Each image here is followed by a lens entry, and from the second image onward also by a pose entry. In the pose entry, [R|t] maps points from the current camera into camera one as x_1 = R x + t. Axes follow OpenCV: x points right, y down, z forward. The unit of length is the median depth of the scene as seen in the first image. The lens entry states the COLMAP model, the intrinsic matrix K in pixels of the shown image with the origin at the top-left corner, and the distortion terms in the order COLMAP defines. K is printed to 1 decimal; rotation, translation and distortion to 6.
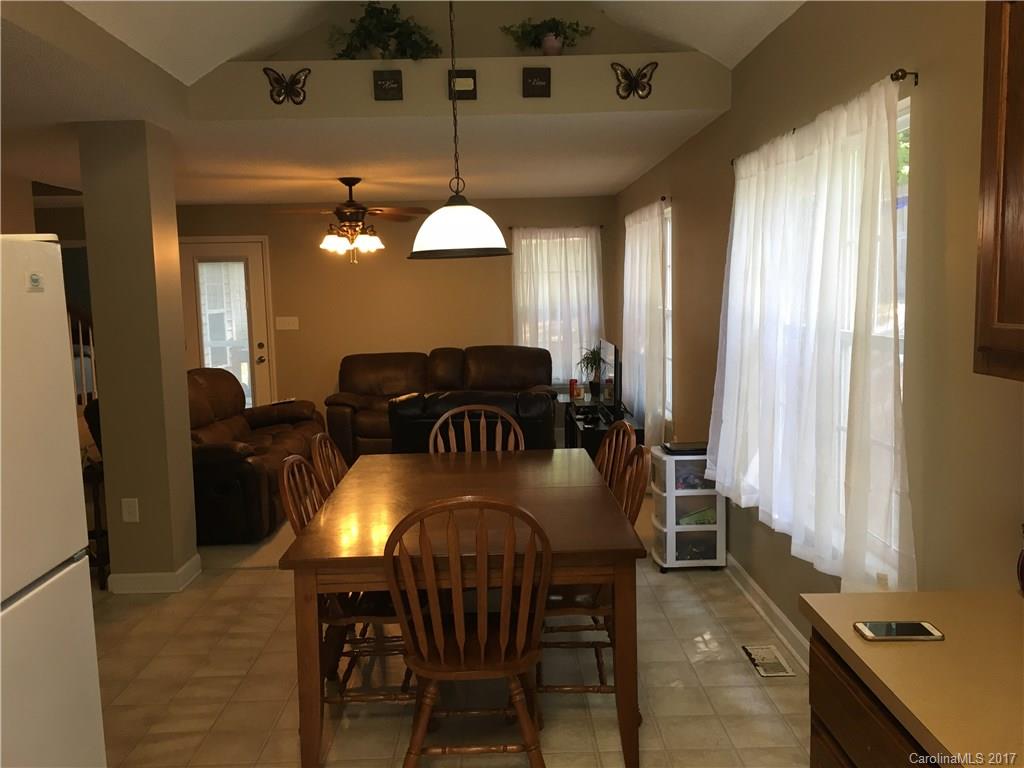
lens RADIAL K [[871.0, 0, 509.4], [0, 871.0, 380.4], [0, 0, 1]] dist [0.070486, -0.071228]
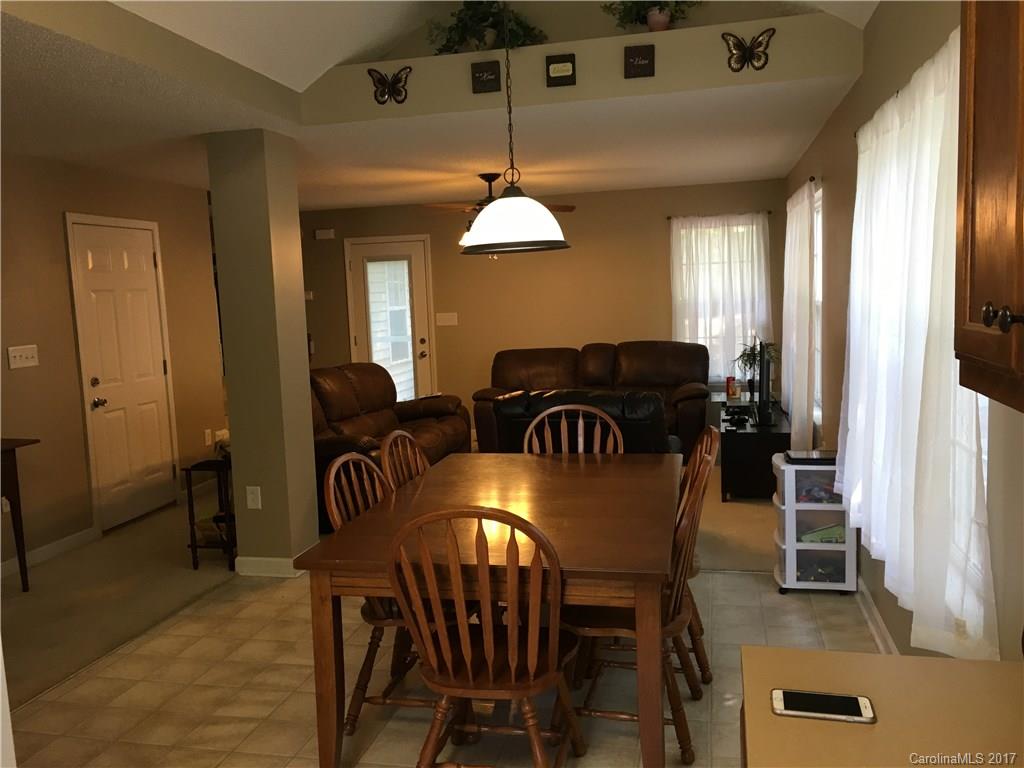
lens RADIAL K [[871.0, 0, 509.2], [0, 871.0, 381.0], [0, 0, 1]] dist [0.070486, -0.071228]
pose [[0.969502, 0.011559, -0.244810, 0.128378], [-0.009567, 0.999911, 0.009325, -0.006153], [0.244896, -0.006698, 0.969526, 0.053635]]
